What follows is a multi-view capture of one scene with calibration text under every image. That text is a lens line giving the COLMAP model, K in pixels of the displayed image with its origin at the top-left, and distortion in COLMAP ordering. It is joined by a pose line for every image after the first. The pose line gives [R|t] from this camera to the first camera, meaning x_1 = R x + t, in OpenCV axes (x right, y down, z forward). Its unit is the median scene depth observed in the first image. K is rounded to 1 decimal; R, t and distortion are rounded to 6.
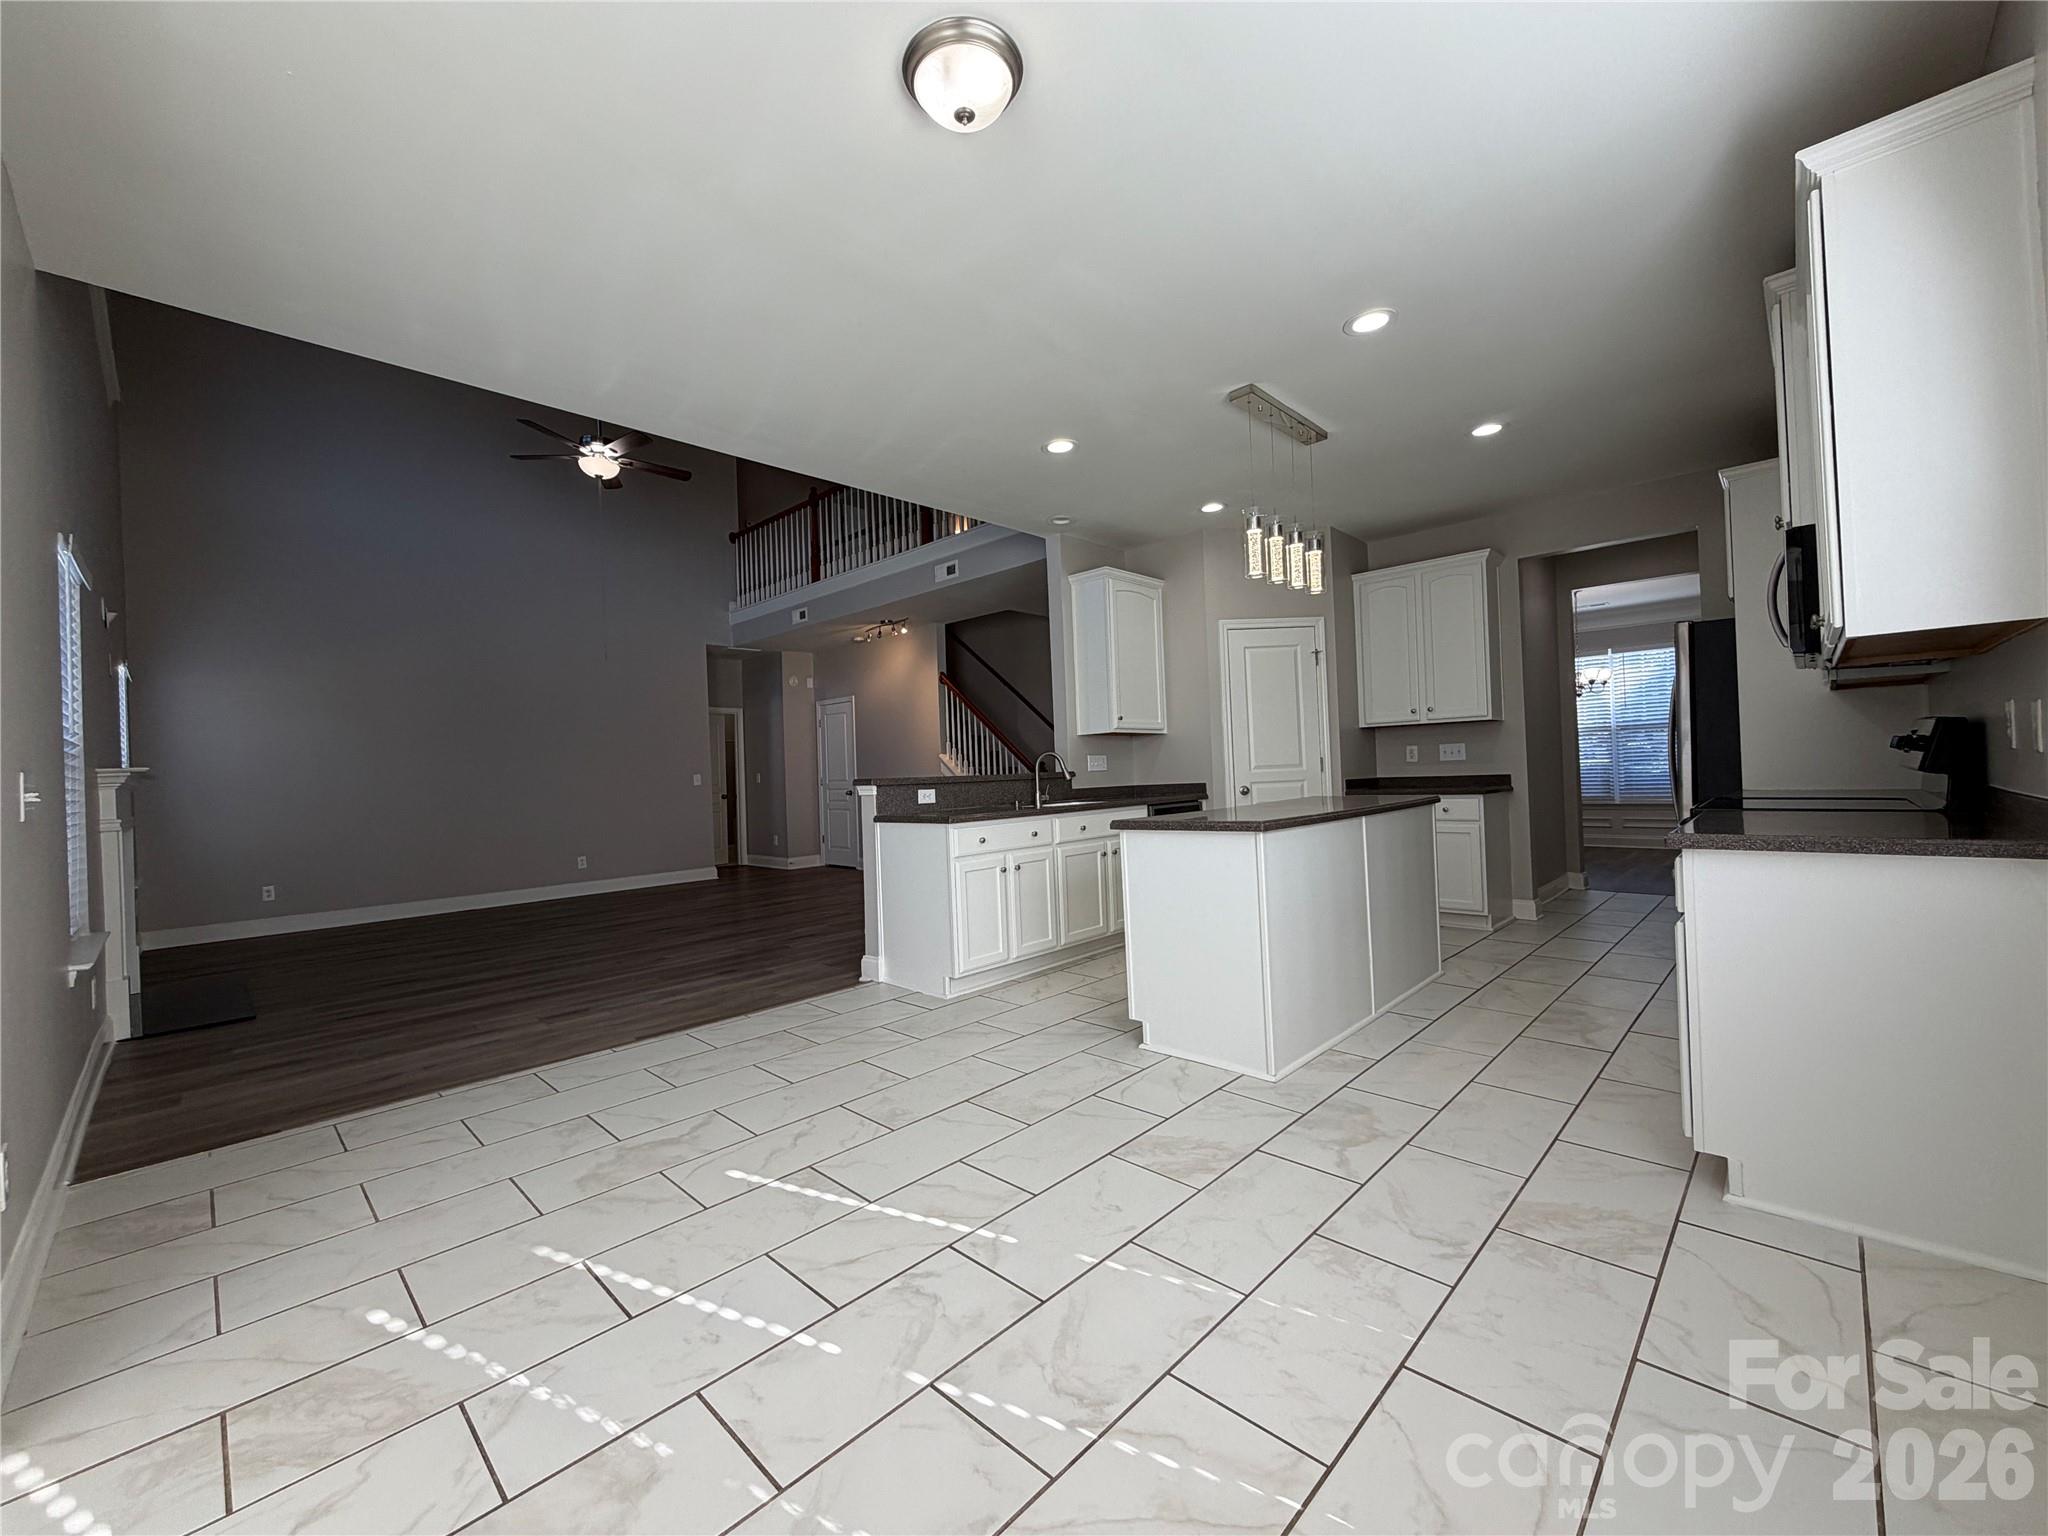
lens RADIAL K [[816.2, 0, 1017.9], [0, 816.2, 765.6], [0, 0, 1]] dist [-0.000326, -0.000052]
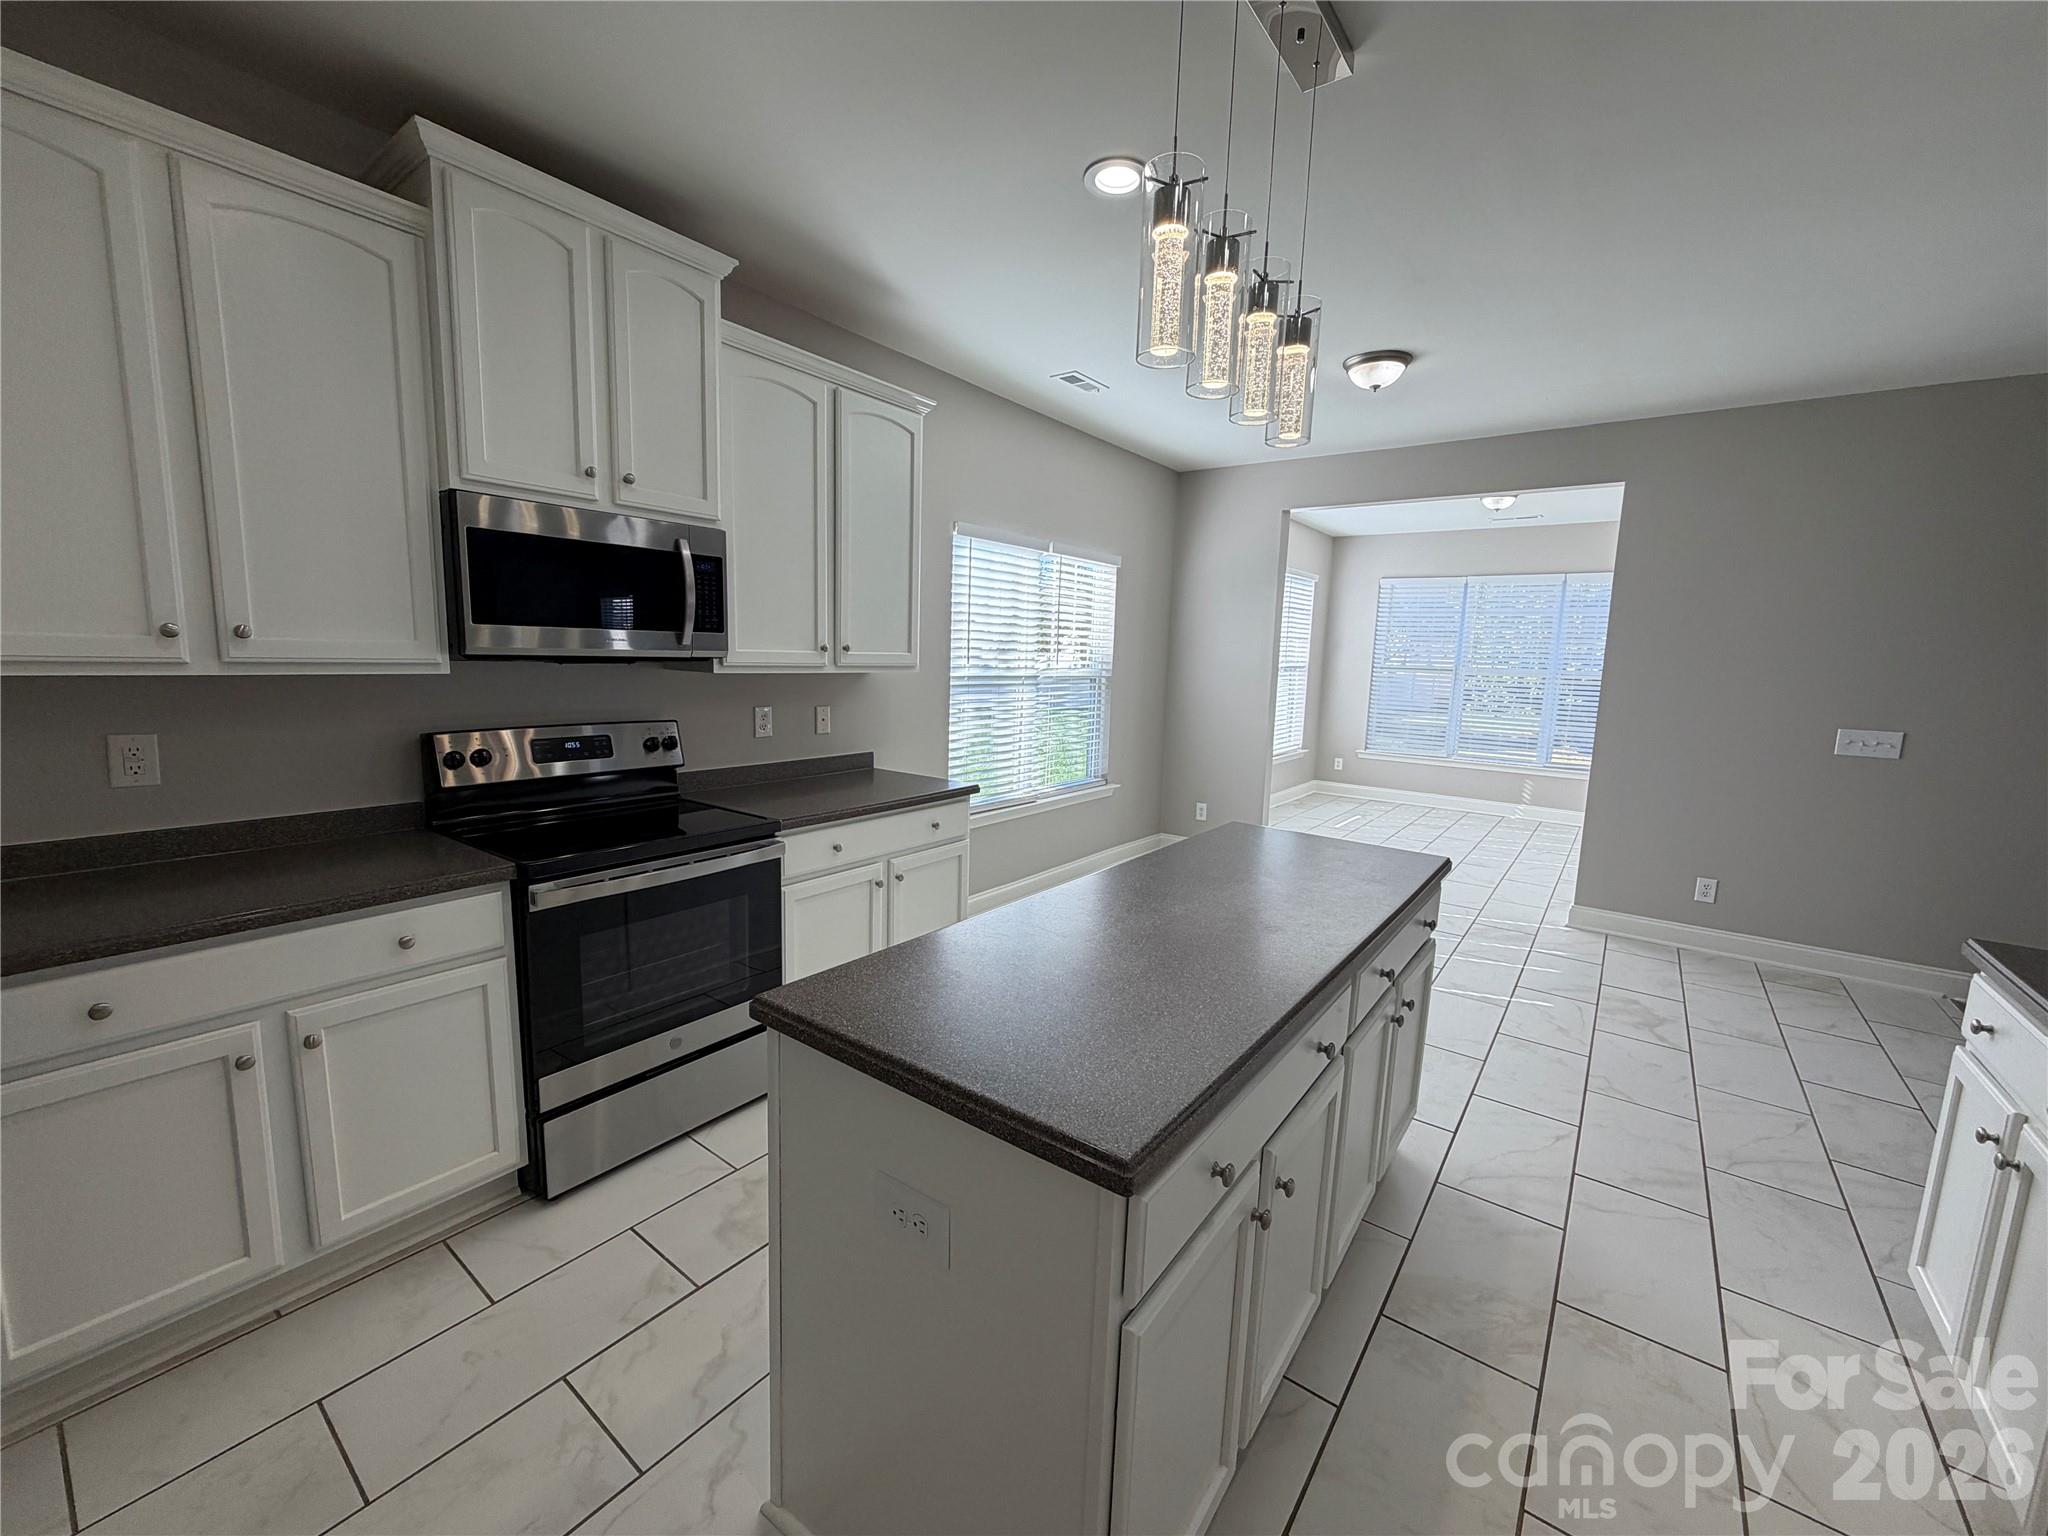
lens RADIAL K [[816.2, 0, 1017.9], [0, 816.2, 765.6], [0, 0, 1]] dist [-0.000326, -0.000052]
pose [[-0.991800, 0.023965, -0.125534, 0.337043], [0.006575, 0.990529, 0.137146, -0.065804], [0.127632, 0.135196, -0.982564, 0.958175]]
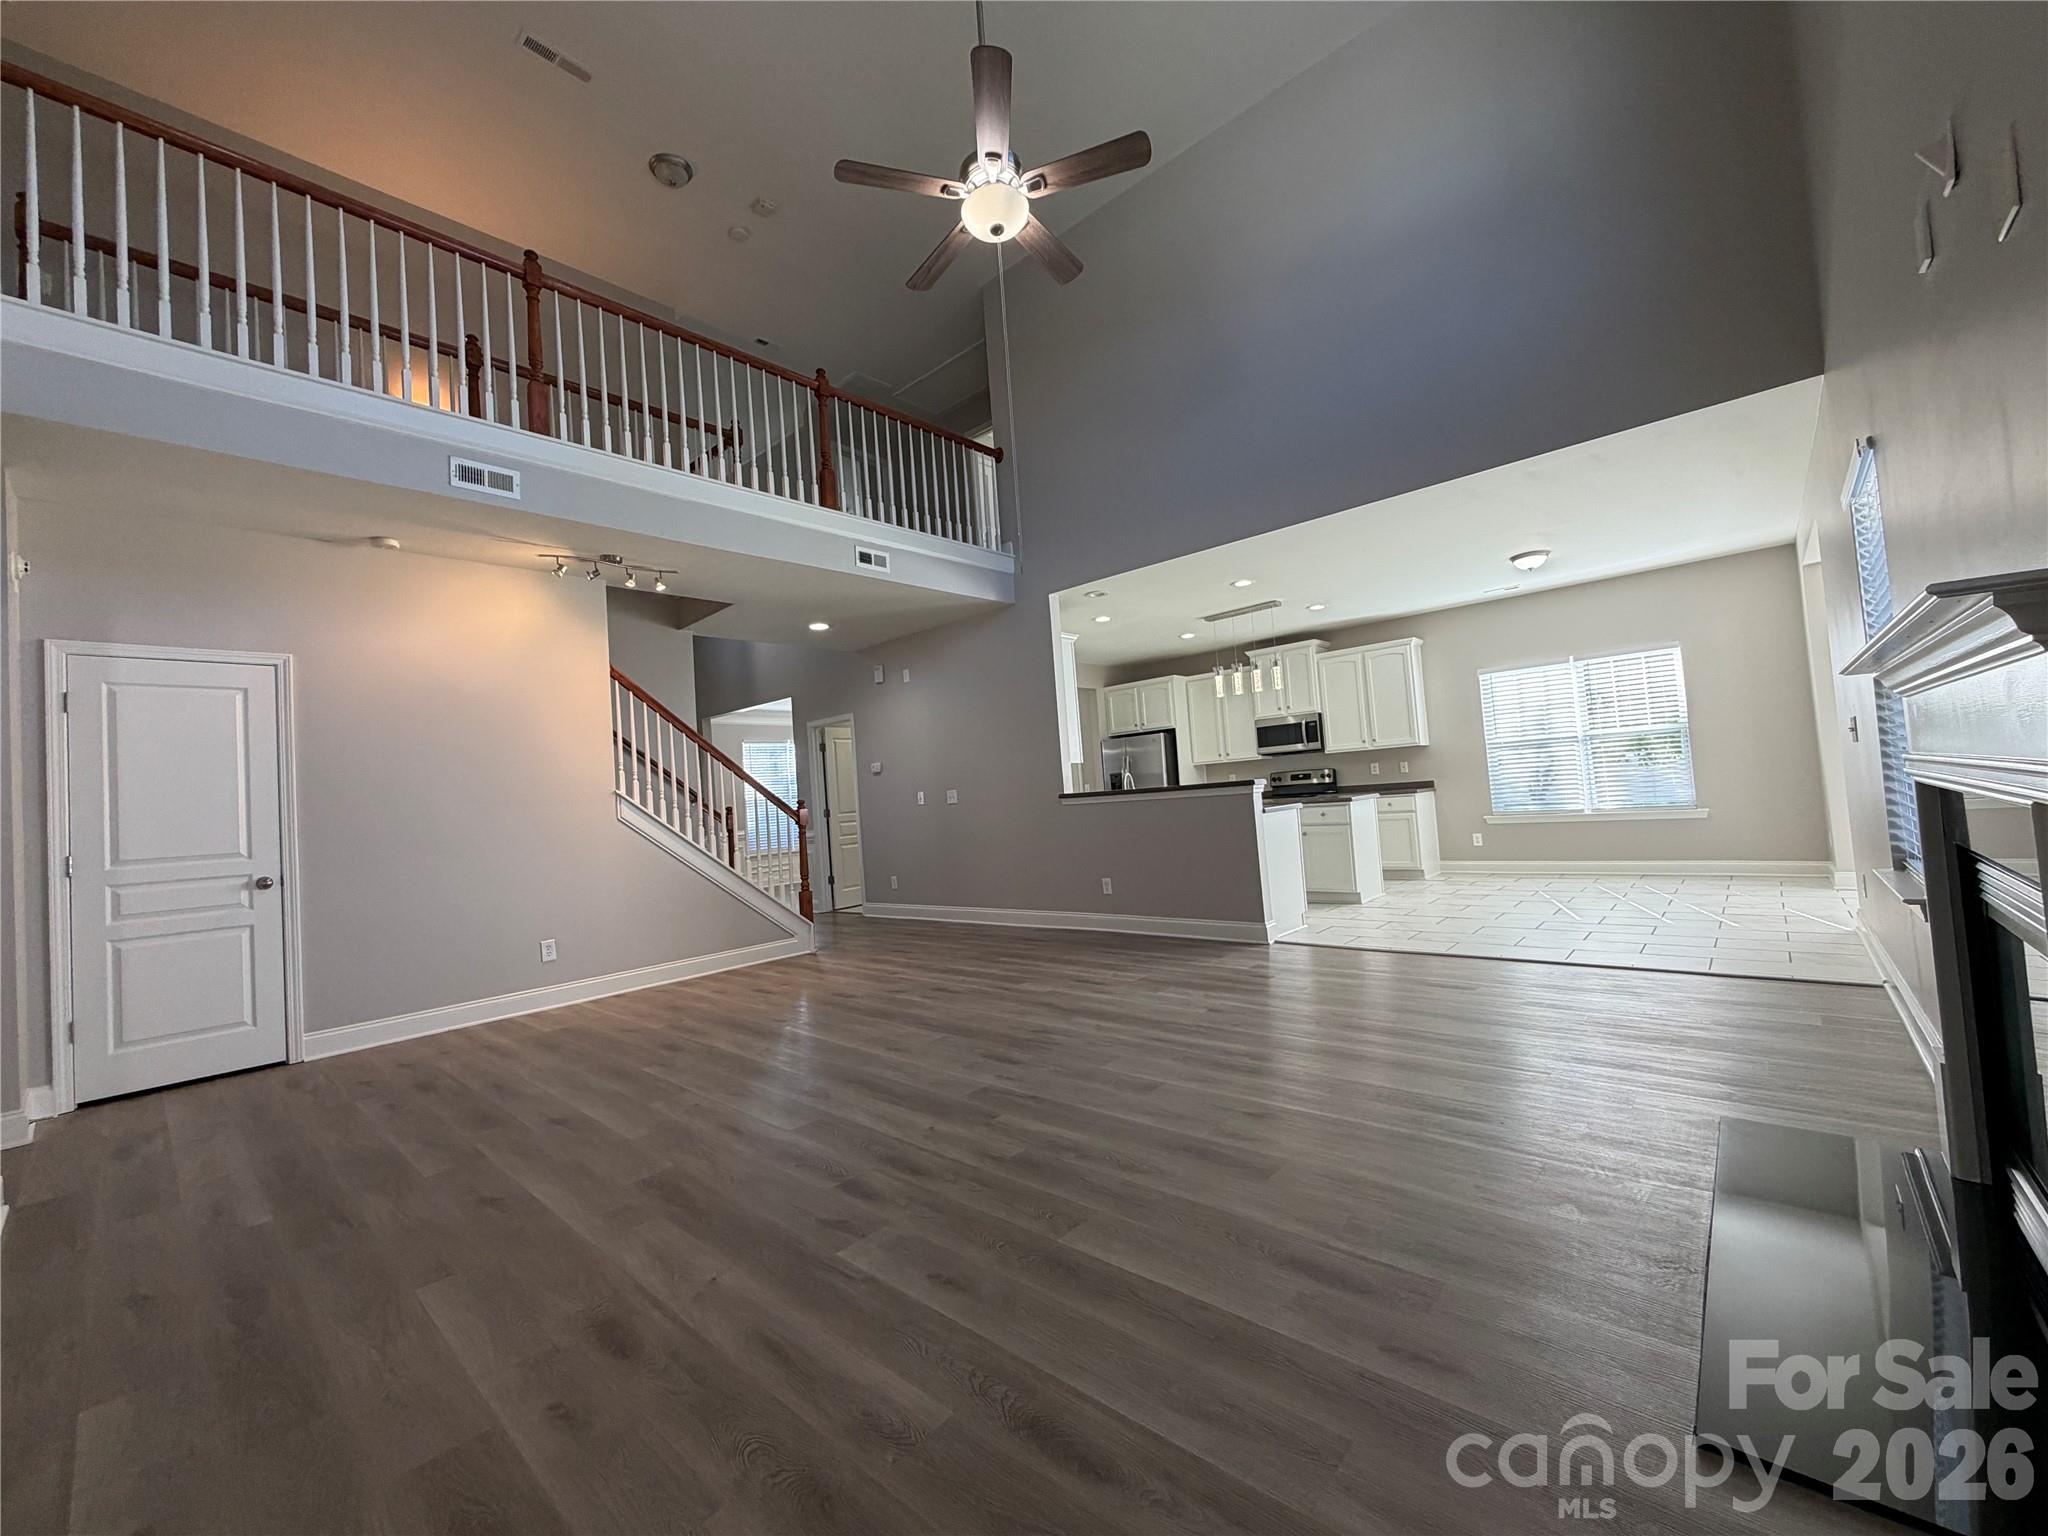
lens RADIAL K [[816.2, 0, 1017.9], [0, 816.2, 765.6], [0, 0, 1]] dist [-0.000326, -0.000052]
pose [[-0.031085, 0.078737, 0.996411, -1.130461], [0.062939, 0.995068, -0.076668, 0.054249], [-0.997533, 0.060330, -0.035887, 1.117978]]
